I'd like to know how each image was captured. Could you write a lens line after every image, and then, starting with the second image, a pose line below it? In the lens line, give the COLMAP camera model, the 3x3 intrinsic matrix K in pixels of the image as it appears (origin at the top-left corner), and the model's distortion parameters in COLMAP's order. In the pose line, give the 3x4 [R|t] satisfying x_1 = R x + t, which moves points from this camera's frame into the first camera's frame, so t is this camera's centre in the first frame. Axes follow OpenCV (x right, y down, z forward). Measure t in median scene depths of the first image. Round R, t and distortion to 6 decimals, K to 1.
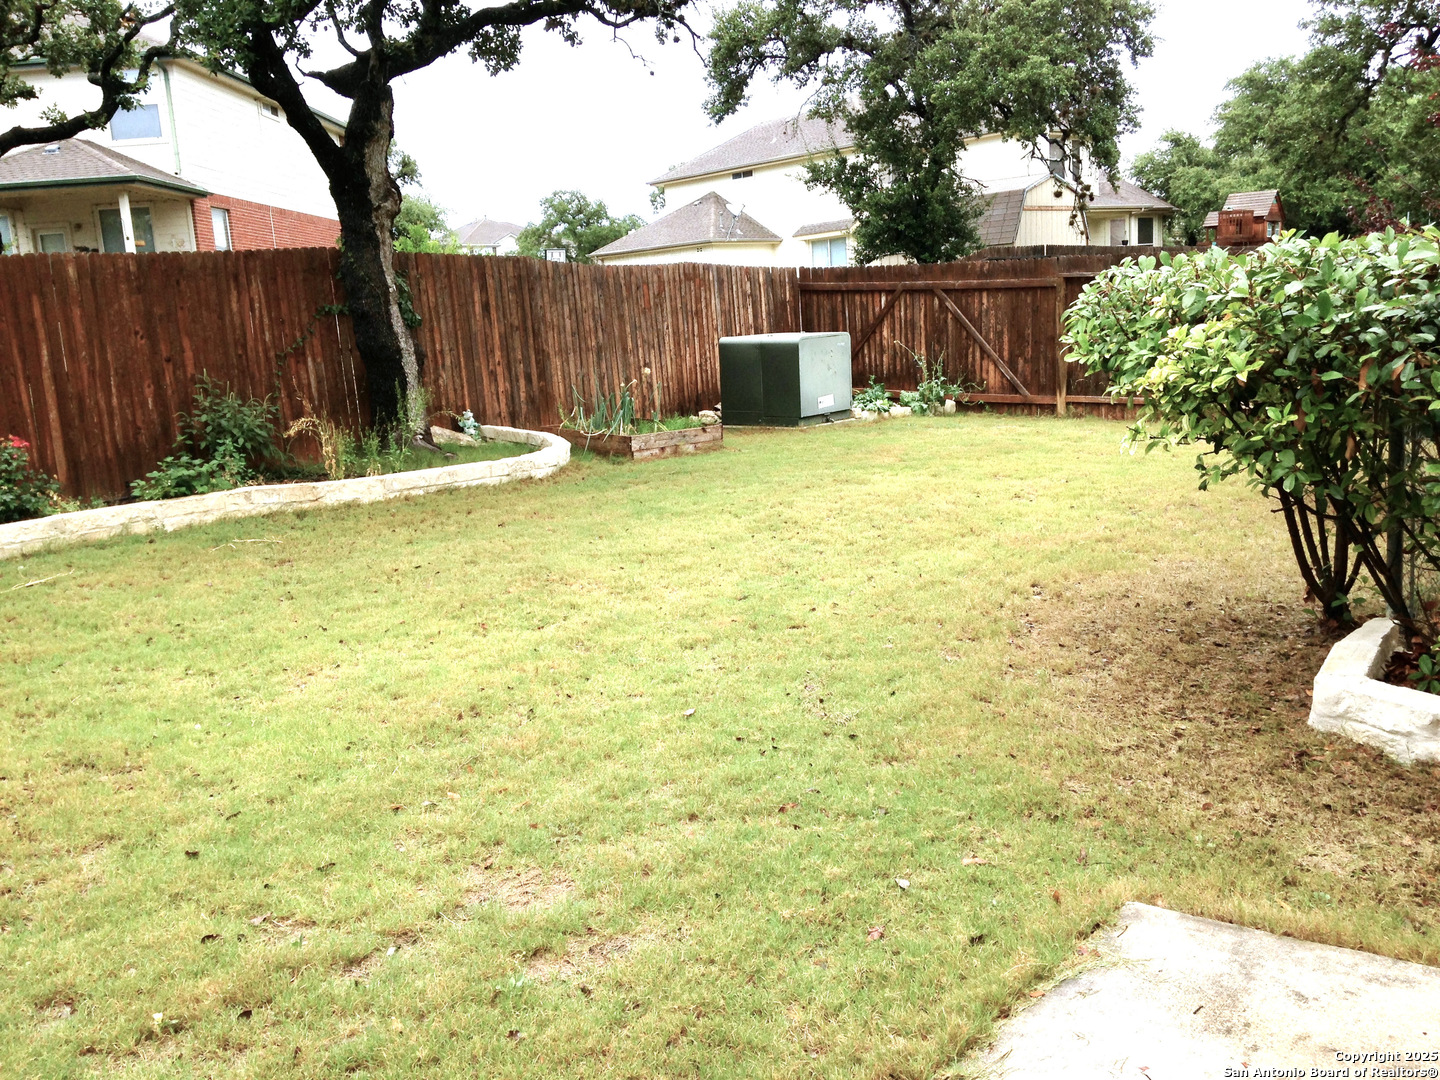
lens RADIAL K [[1310.6, 0, 719.9], [0, 1310.6, 545.2], [0, 0, 1]] dist [0.160486, -0.278252]
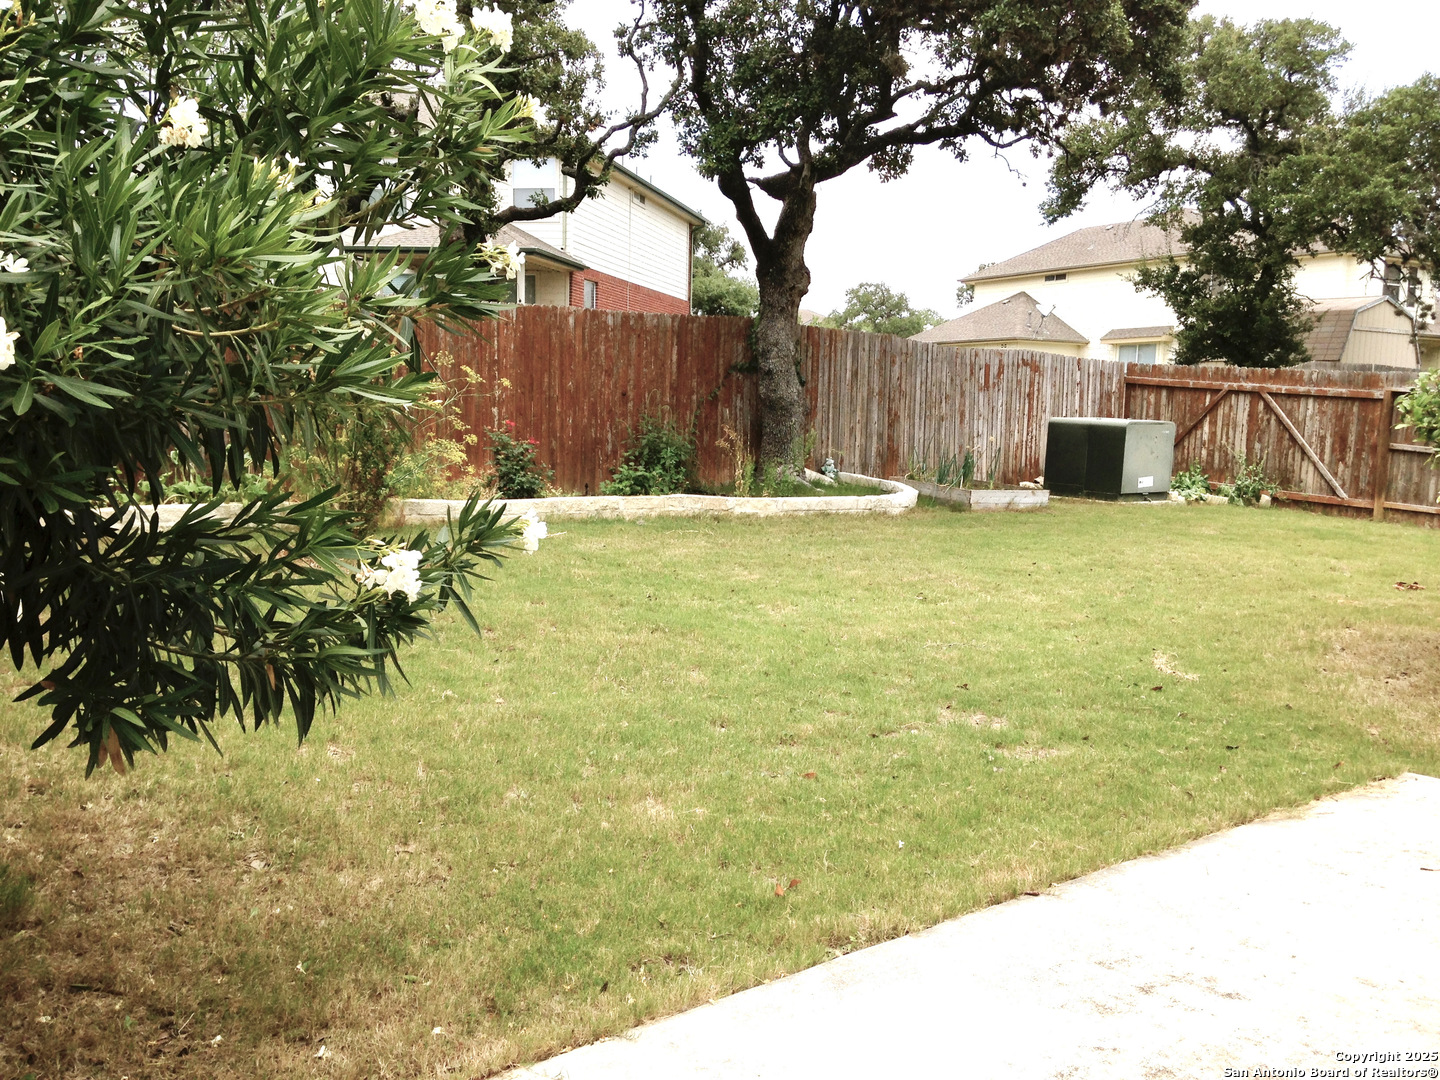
lens RADIAL K [[1258.1, 0, 715.7], [0, 1258.1, 556.6], [0, 0, 1]] dist [0.163700, -0.286393]
pose [[0.970132, 0.112409, -0.214961, -0.027043], [-0.122681, 0.991828, -0.035013, 0.029246], [0.209268, 0.060338, 0.975995, -0.097042]]
